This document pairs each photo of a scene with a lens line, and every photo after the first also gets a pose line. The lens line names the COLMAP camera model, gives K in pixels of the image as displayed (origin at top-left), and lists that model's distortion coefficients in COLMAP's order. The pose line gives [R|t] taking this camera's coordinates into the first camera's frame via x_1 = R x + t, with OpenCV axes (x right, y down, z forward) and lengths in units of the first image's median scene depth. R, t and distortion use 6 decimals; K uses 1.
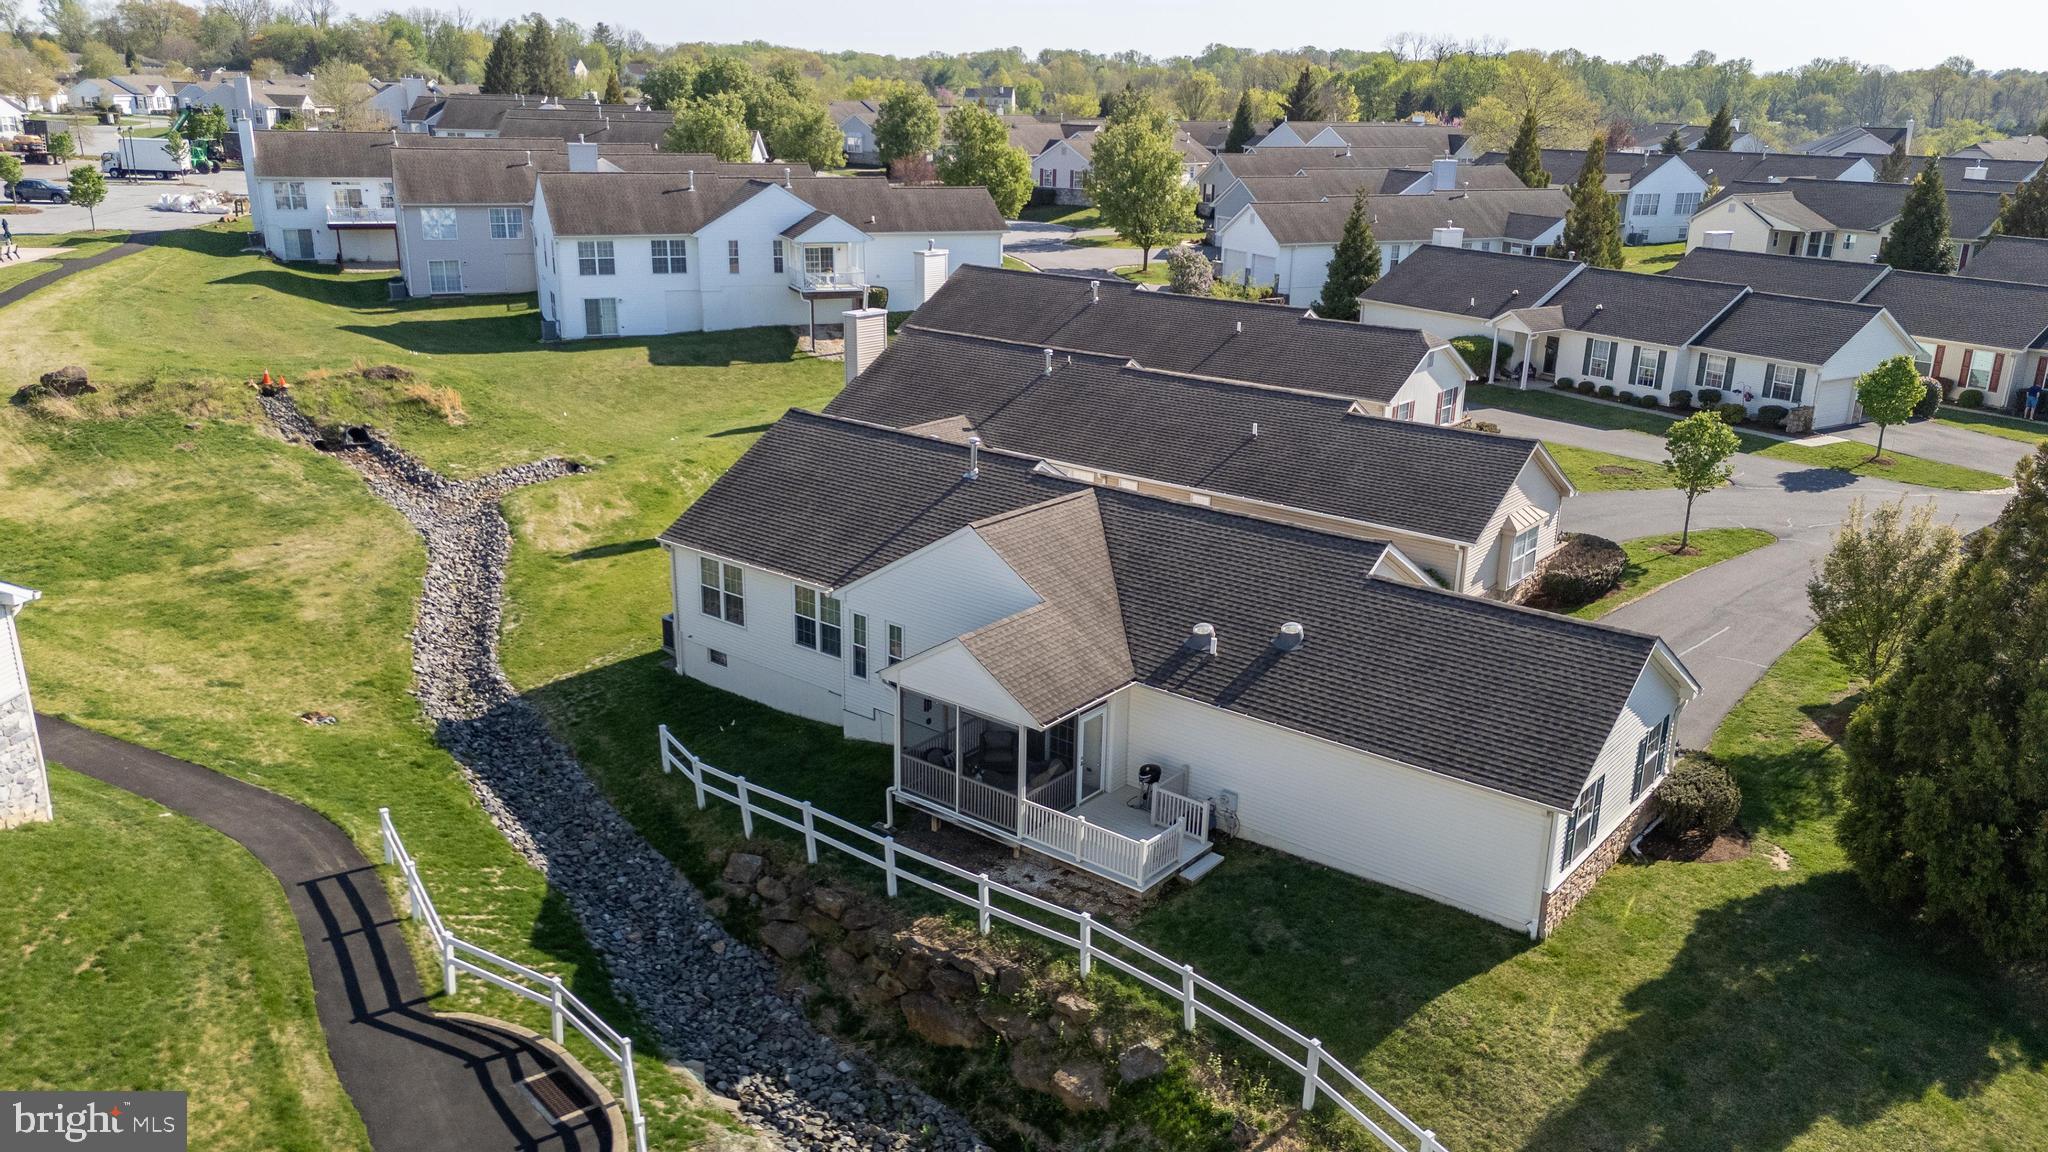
lens RADIAL K [[1505.4, 0, 1024.0], [0, 1505.4, 576.0], [0, 0, 1]] dist [0.084012, -0.095782]
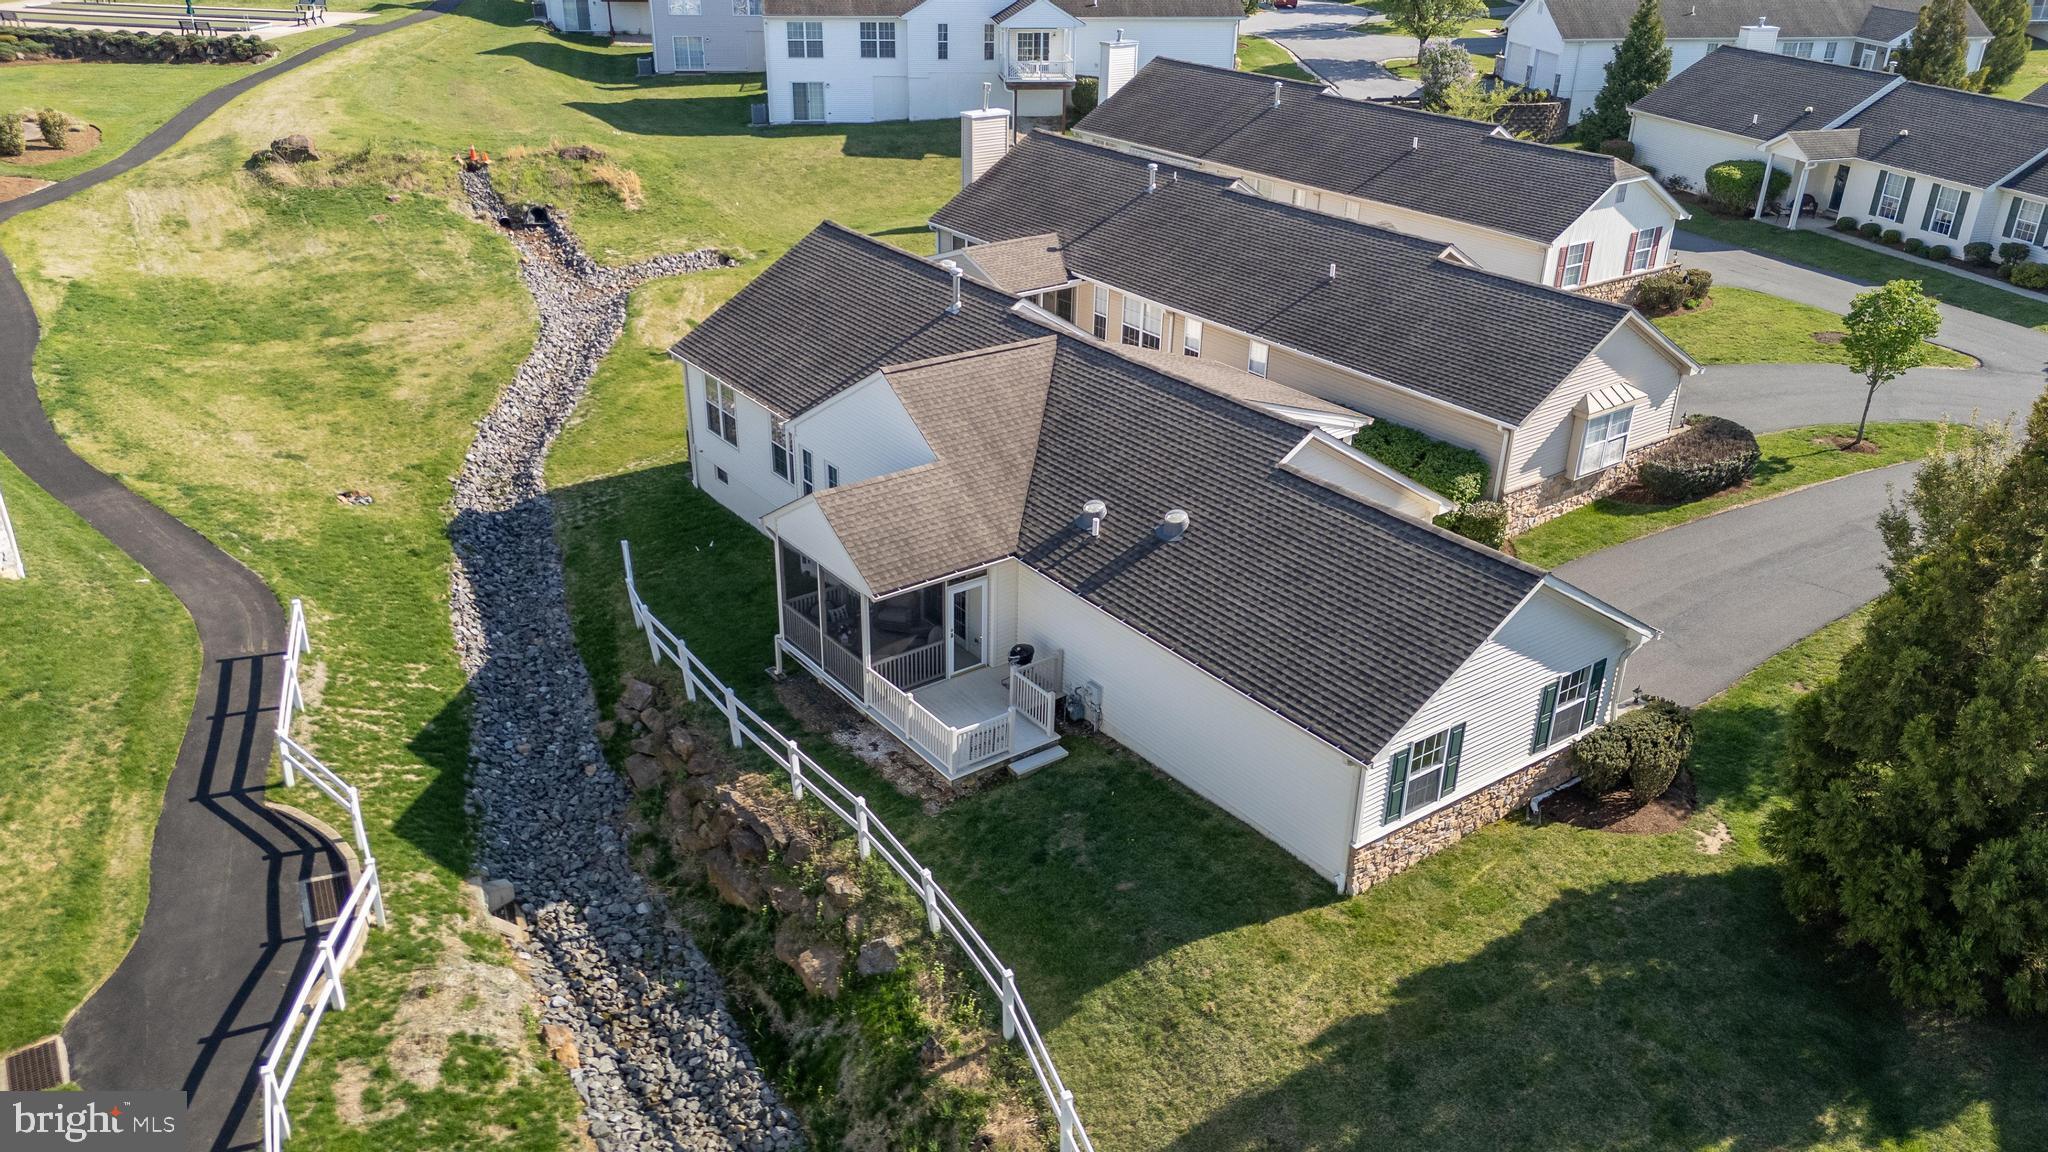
lens RADIAL K [[1505.4, 0, 1024.0], [0, 1505.4, 576.0], [0, 0, 1]] dist [0.084012, -0.095782]
pose [[0.967143, 0.108564, -0.229886, 0.263644], [-0.075695, 0.986195, 0.147277, -0.049197], [0.242701, -0.125036, 0.962009, 0.093045]]
